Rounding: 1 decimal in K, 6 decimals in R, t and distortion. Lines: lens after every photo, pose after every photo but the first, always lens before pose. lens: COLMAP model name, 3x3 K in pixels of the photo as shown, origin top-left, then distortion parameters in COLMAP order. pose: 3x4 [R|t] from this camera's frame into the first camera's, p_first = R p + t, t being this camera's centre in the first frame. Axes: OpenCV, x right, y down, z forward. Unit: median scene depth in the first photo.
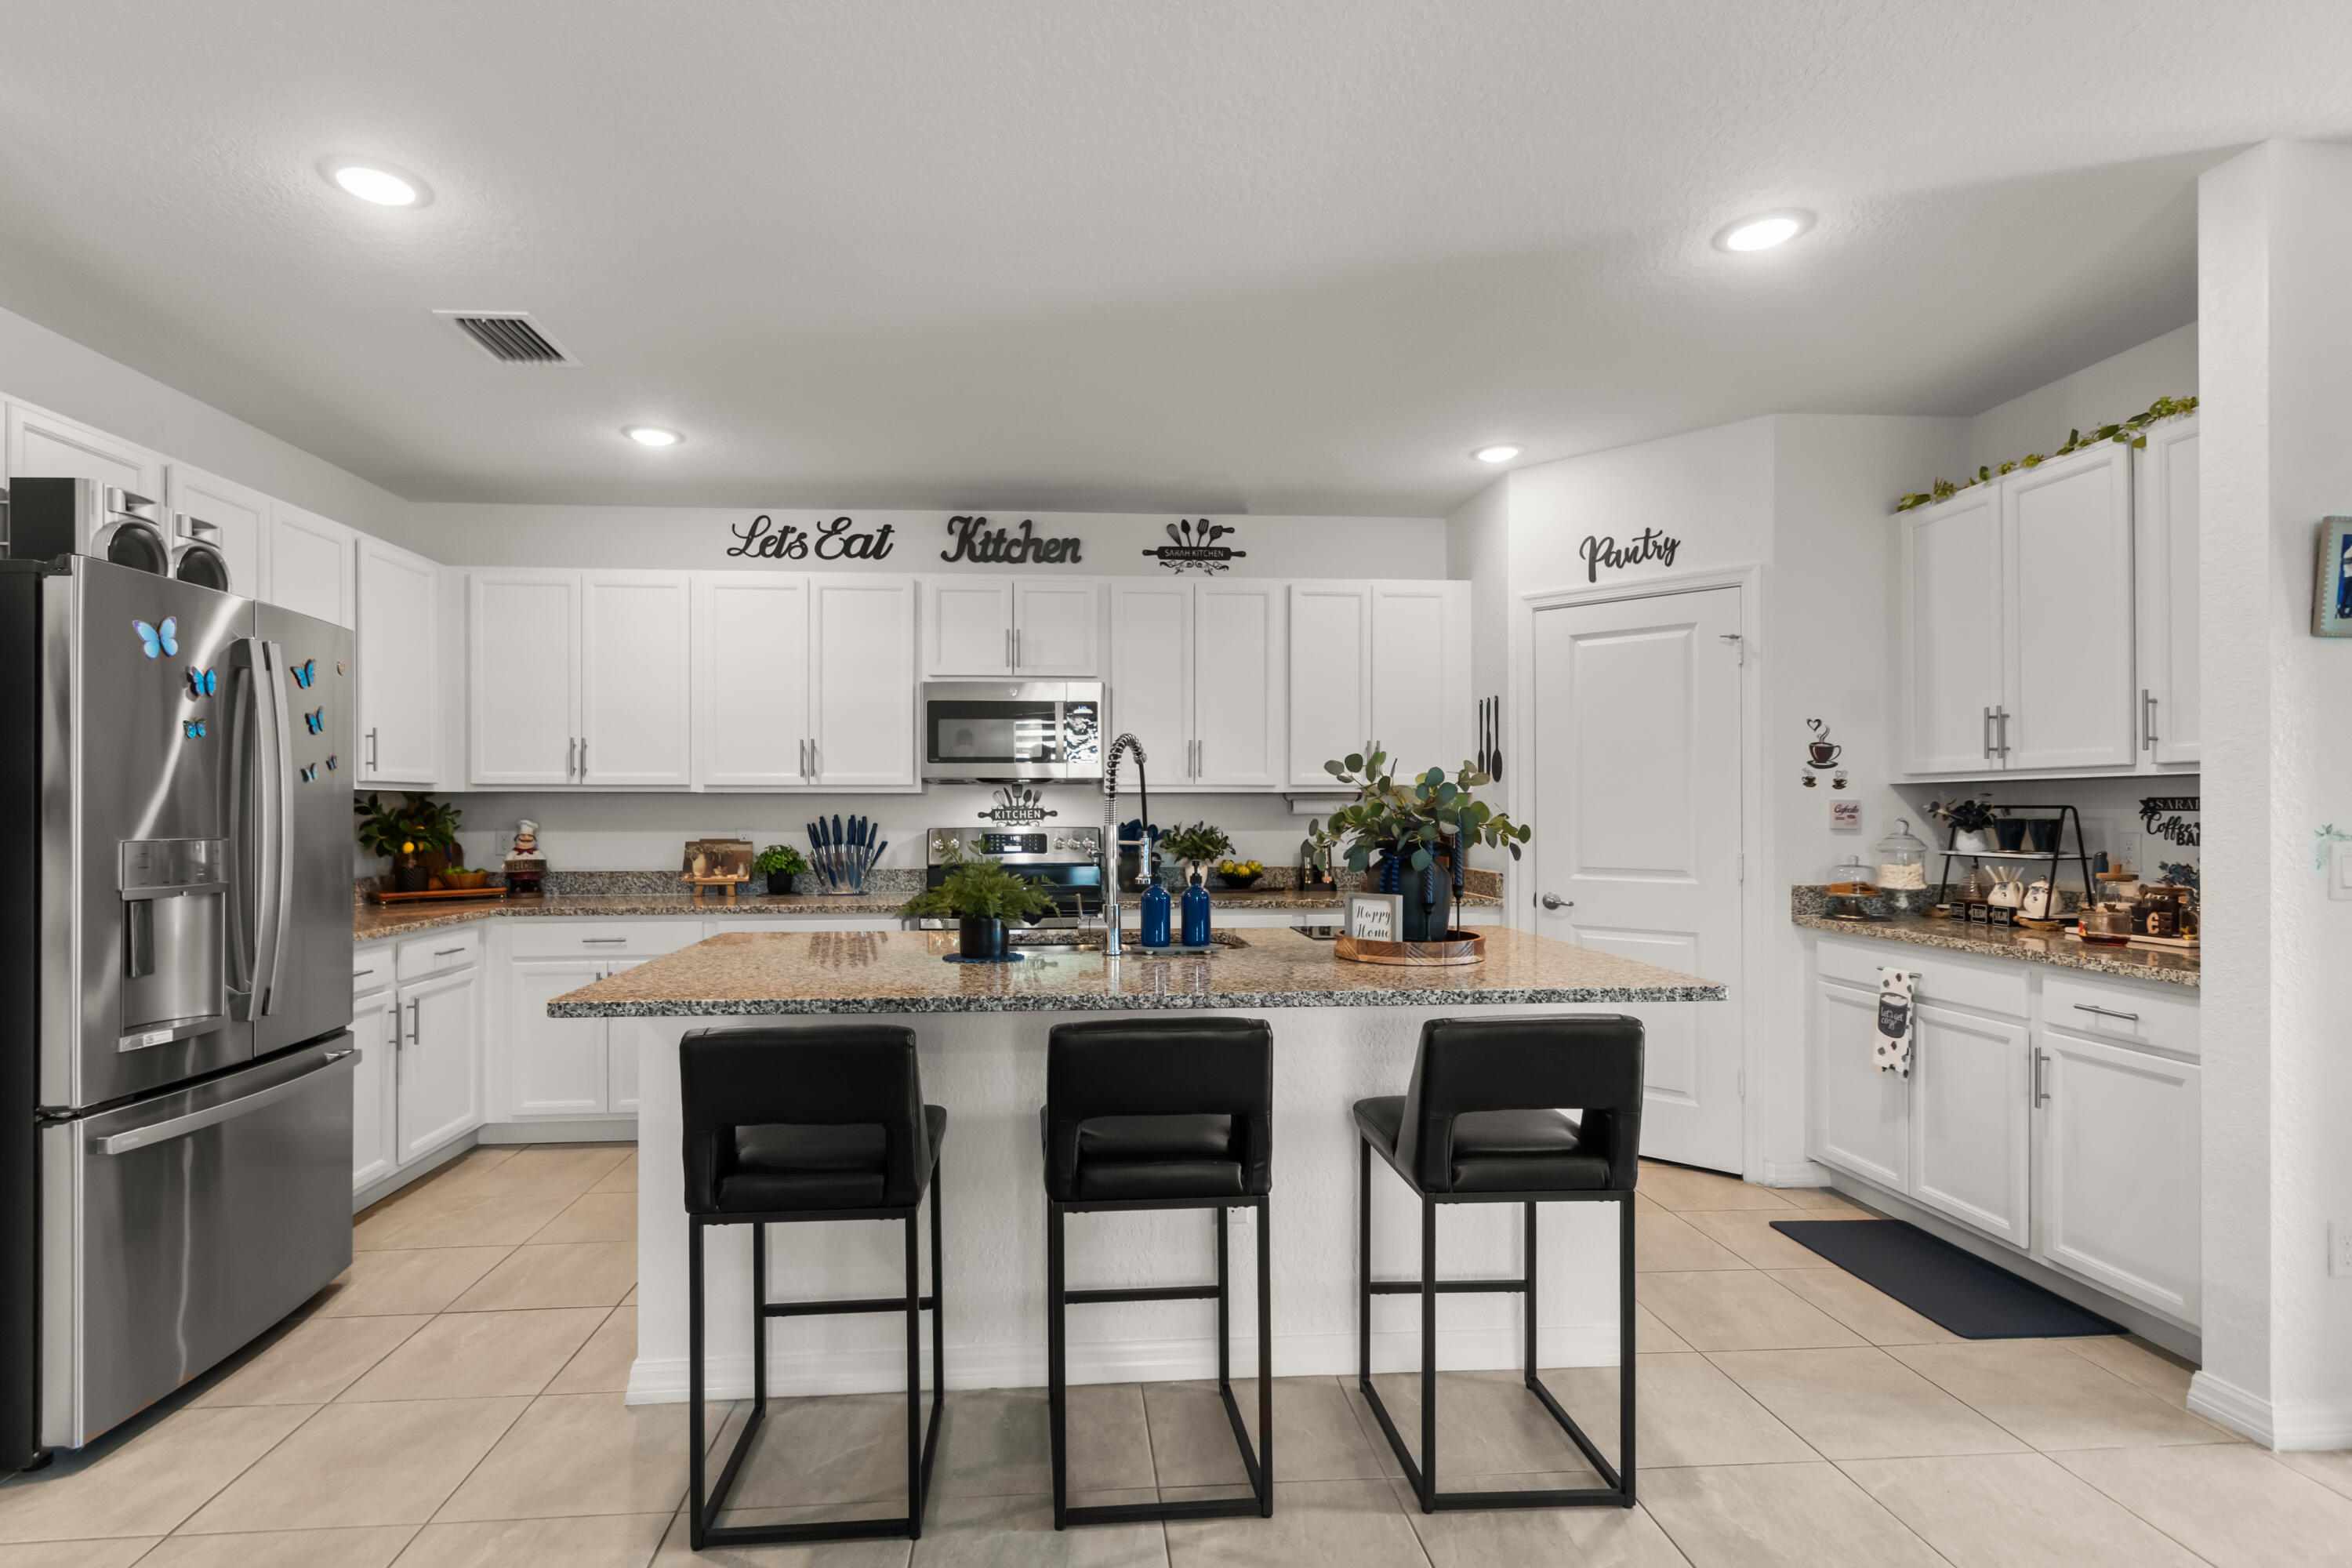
lens RADIAL K [[1125.0, 0, 1106.9], [0, 1125.0, 814.0], [0, 0, 1]] dist [-0.001396, 0.001878]
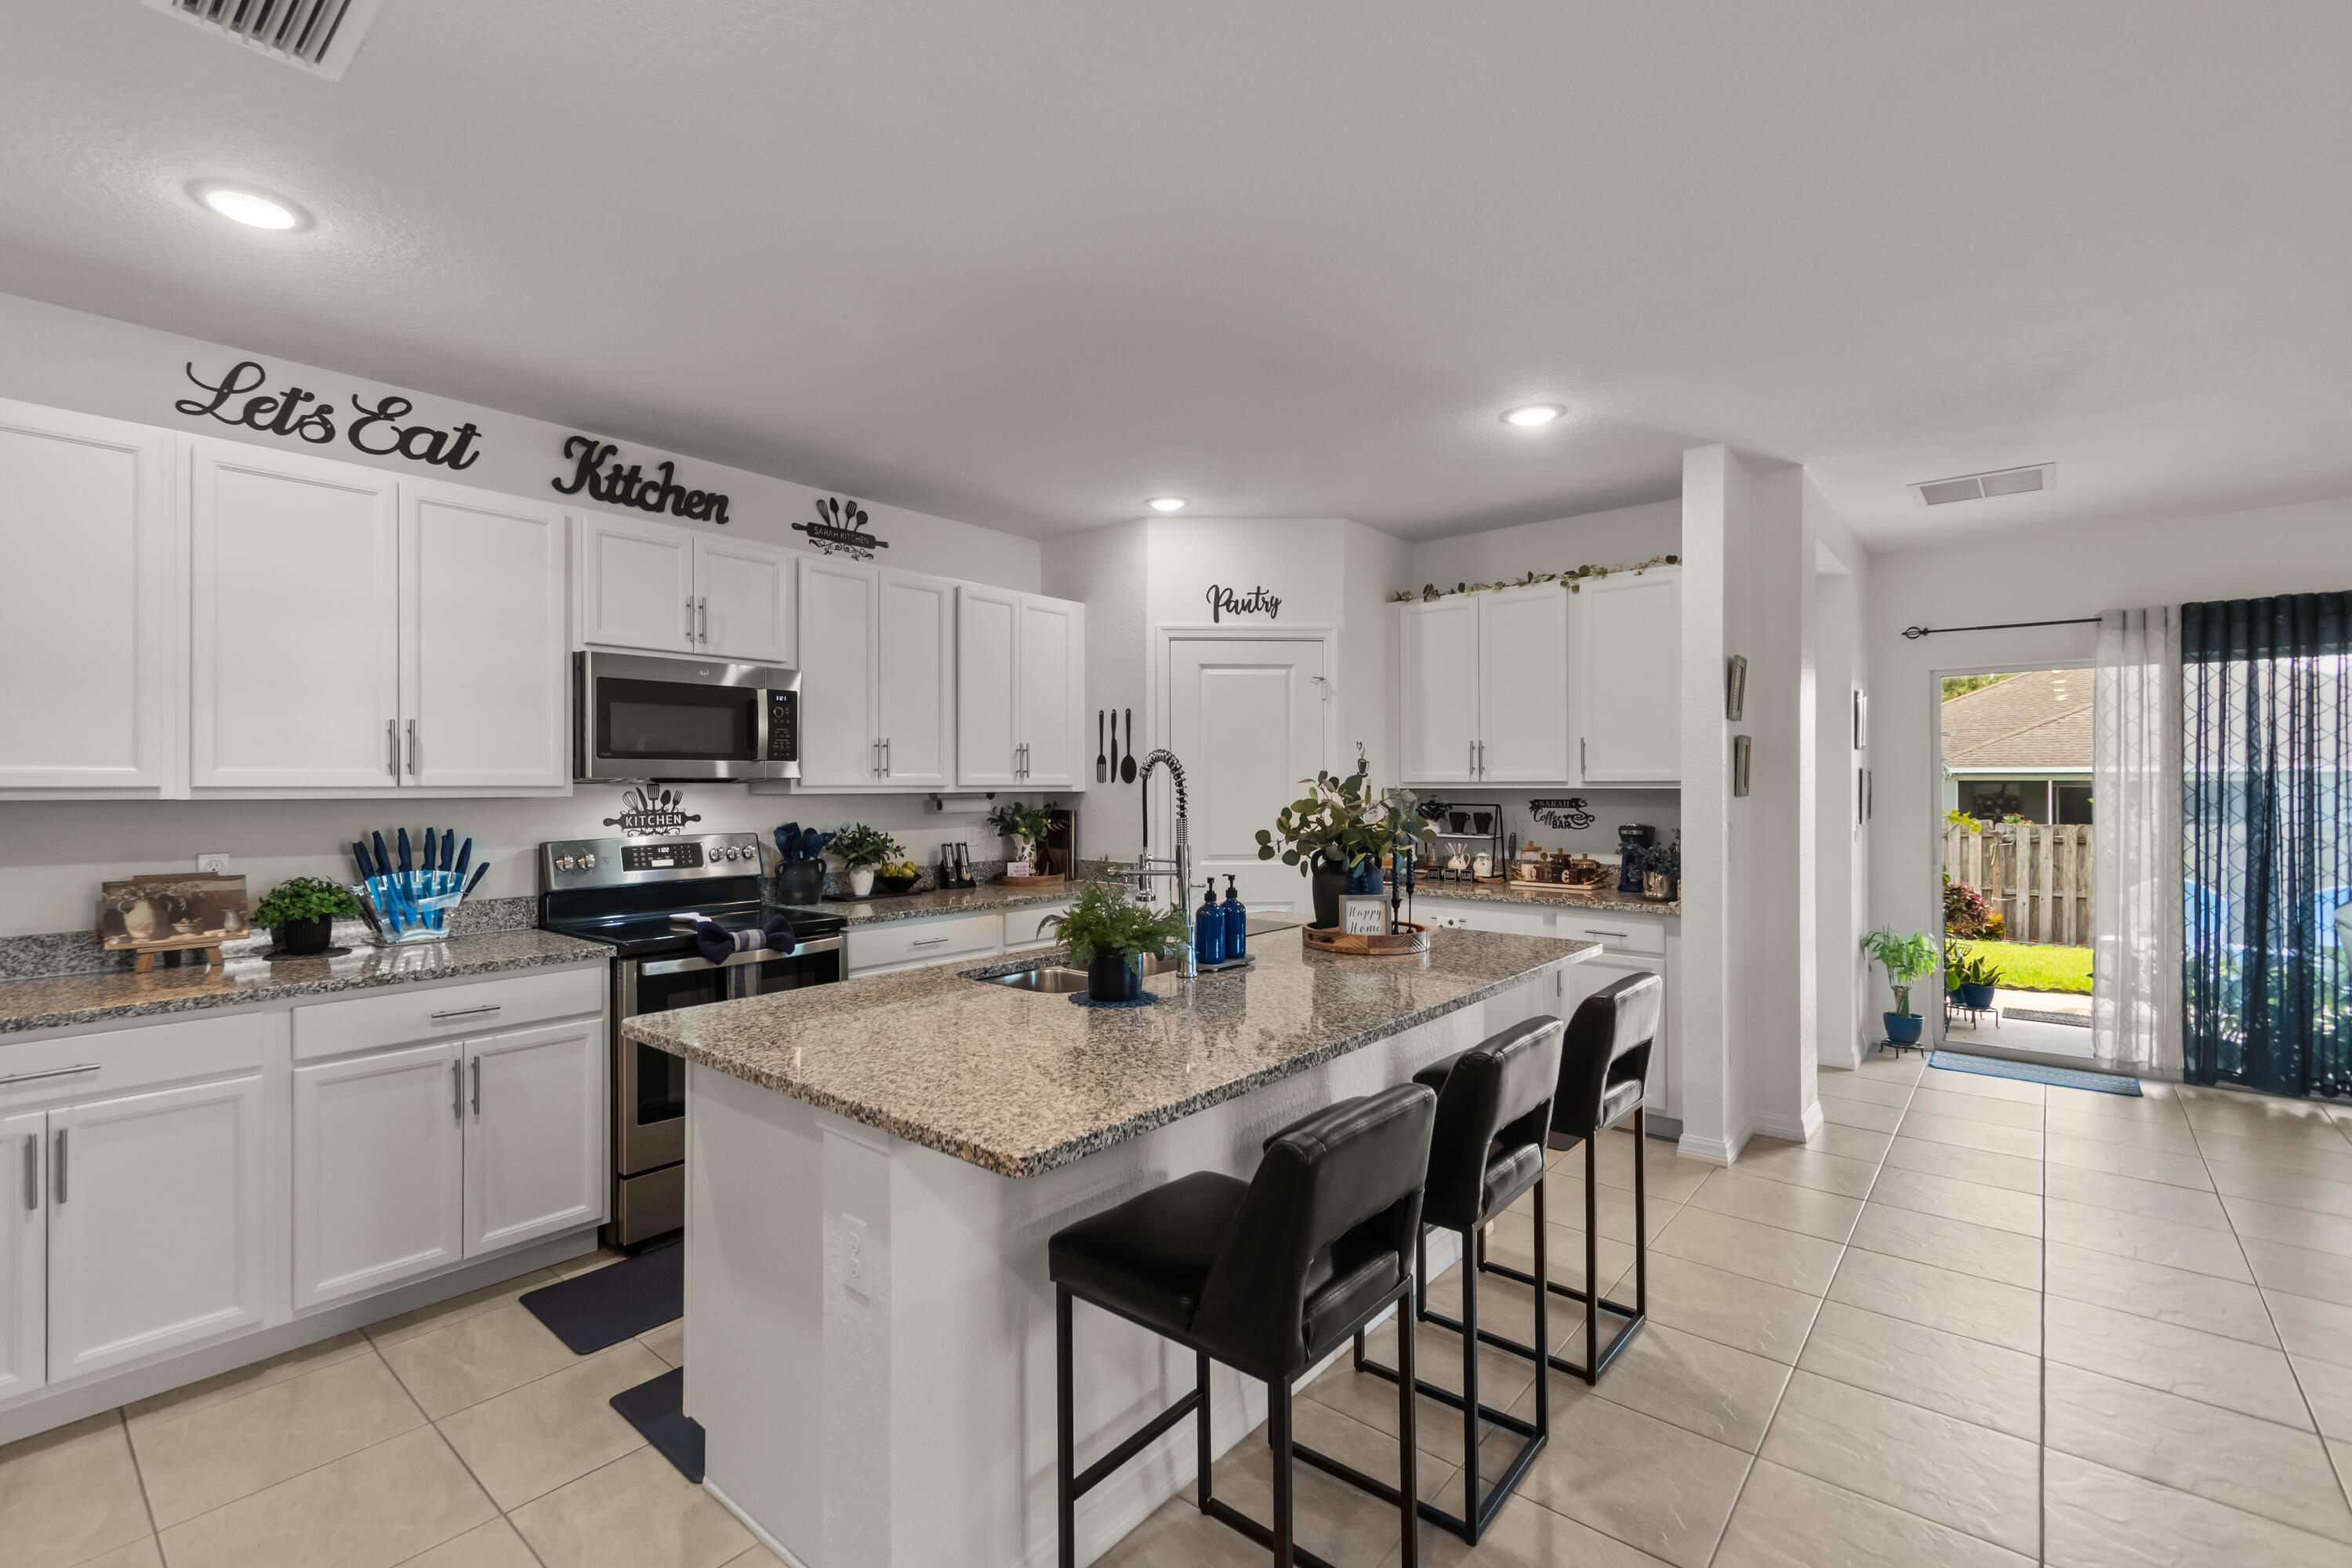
lens RADIAL K [[1047.0, 0, 1130.4], [0, 1047.0, 792.0], [0, 0, 1]] dist [0.012043, -0.001889]
pose [[0.701569, -0.005293, 0.712582, -0.393459], [0.003898, 0.999986, 0.003589, -0.022312], [-0.712591, 0.000259, 0.701580, 0.229756]]
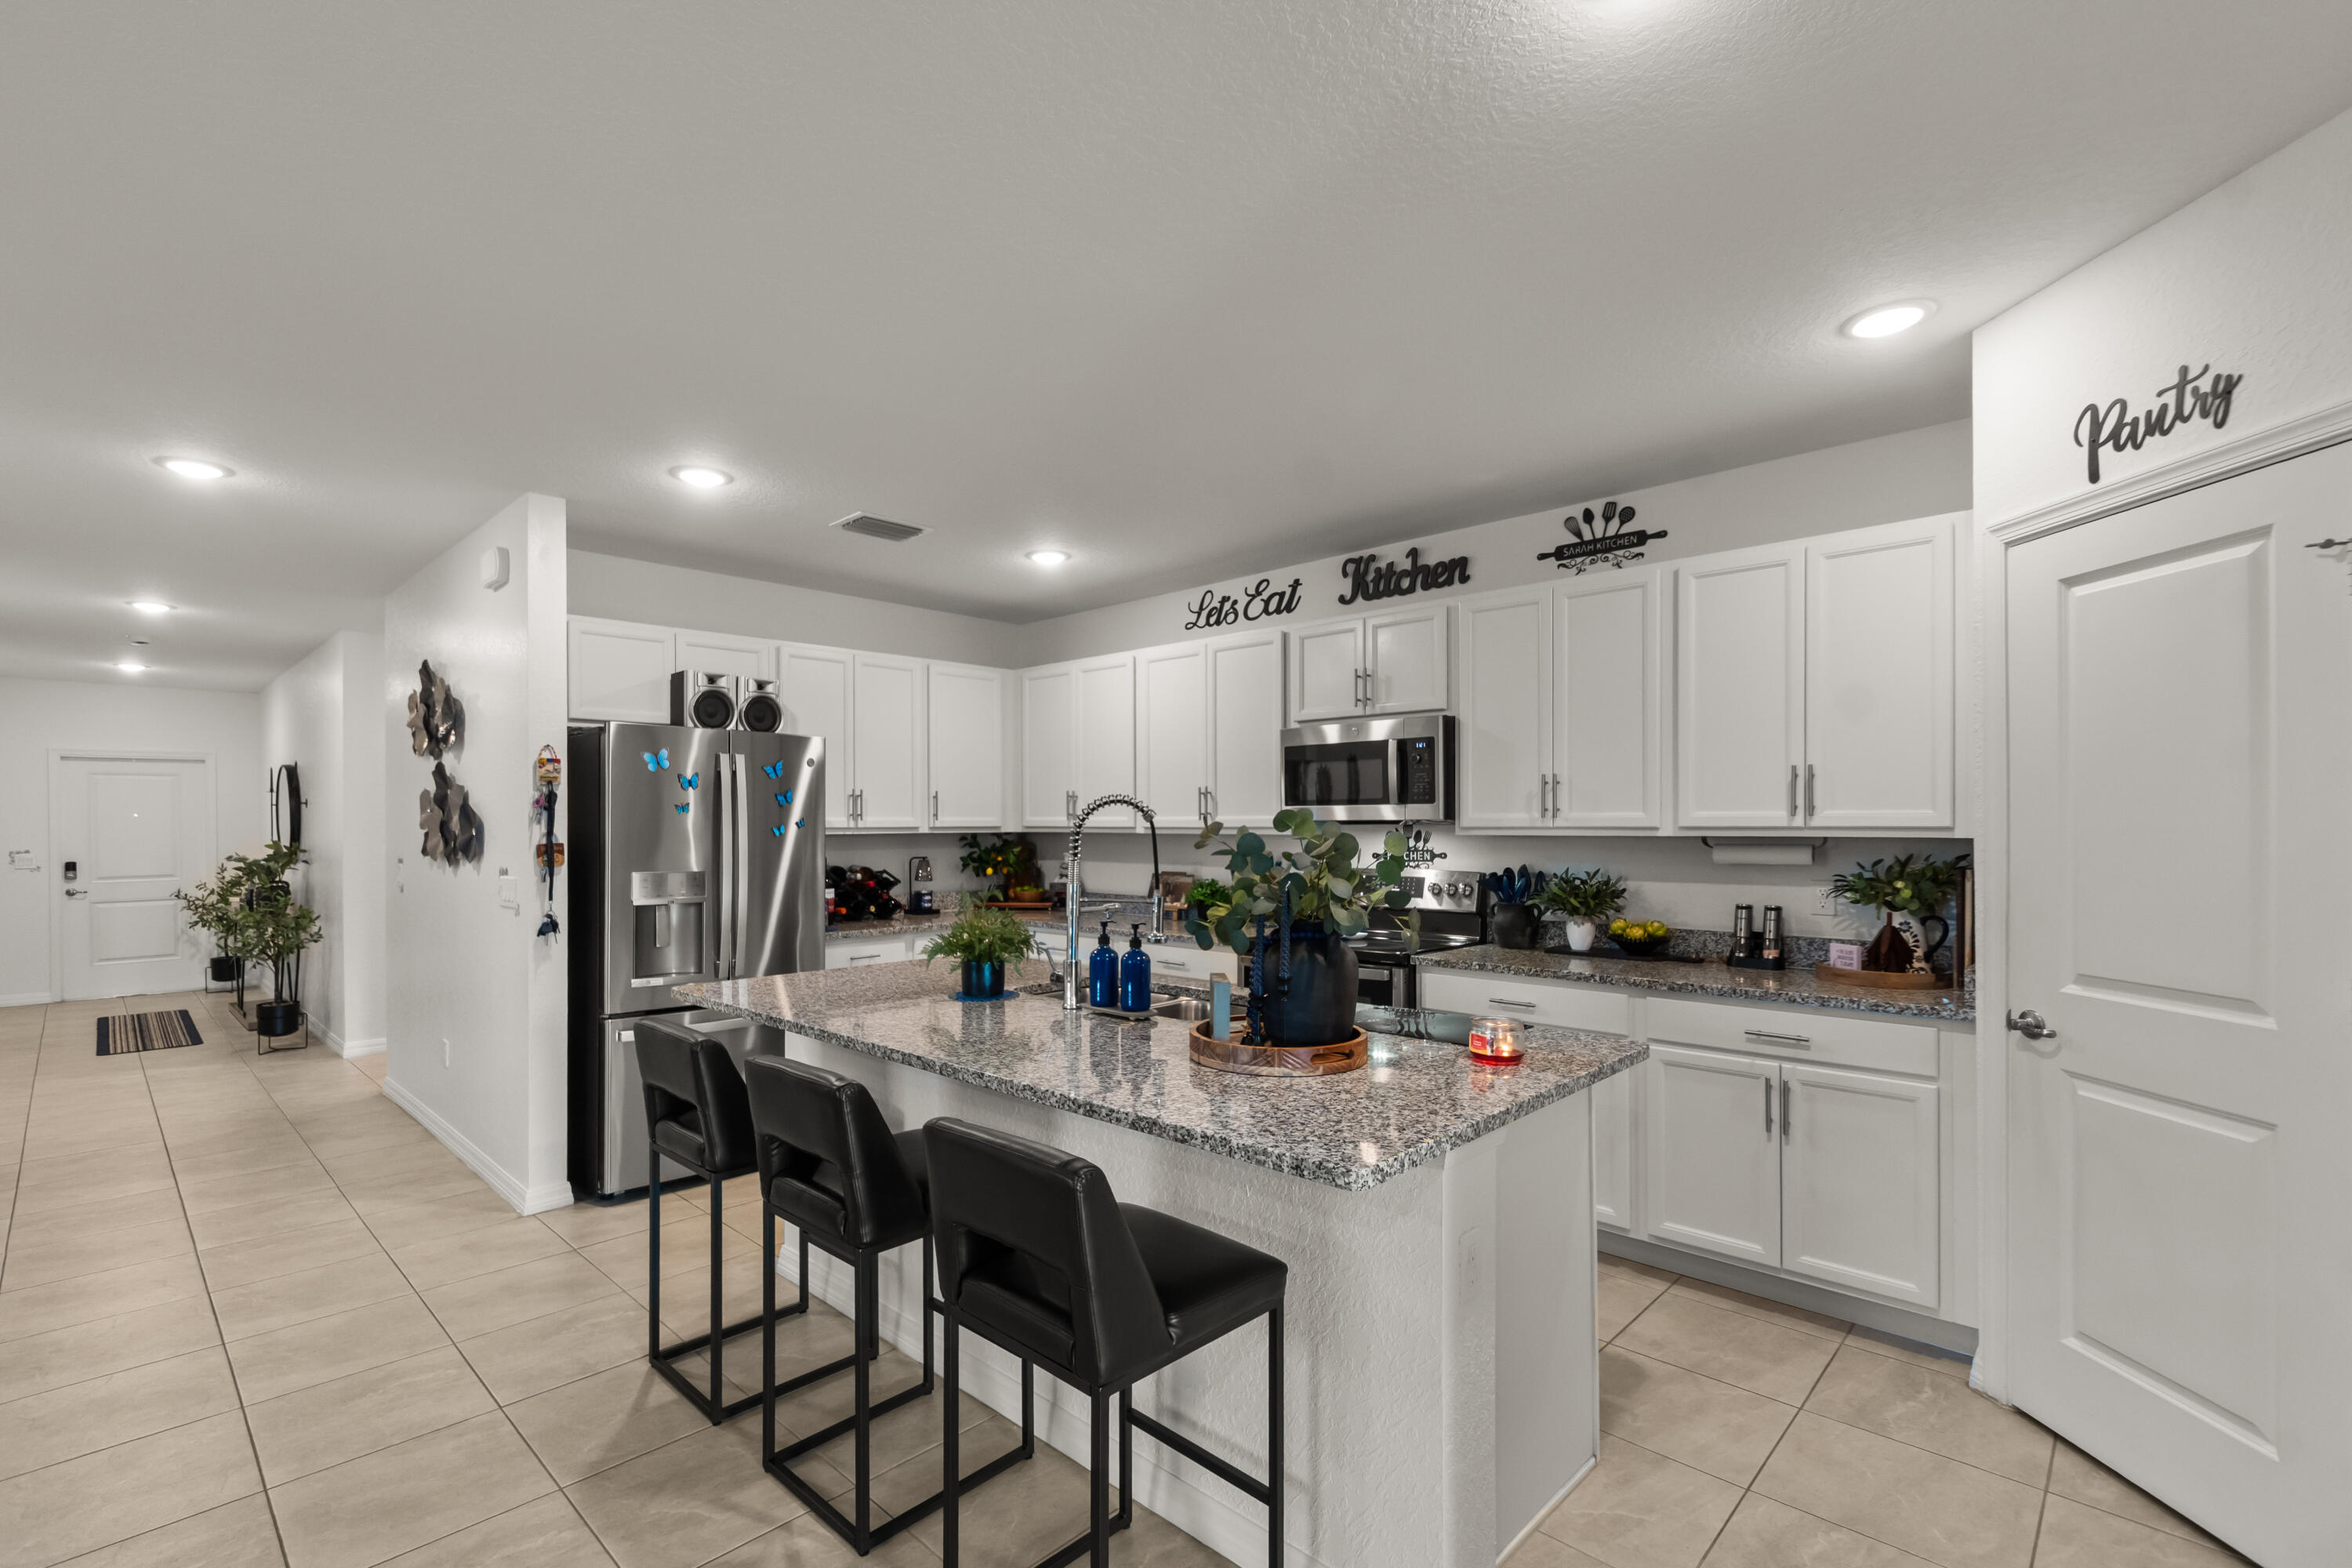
lens RADIAL K [[1047.0, 0, 1101.5], [0, 1047.0, 826.7], [0, 0, 1]] dist [0.012043, -0.001889]
pose [[0.651910, 0.001106, -0.758296, 0.446266], [-0.000102, 0.999999, 0.001371, -0.026549], [0.758297, -0.000816, 0.651909, 0.225536]]
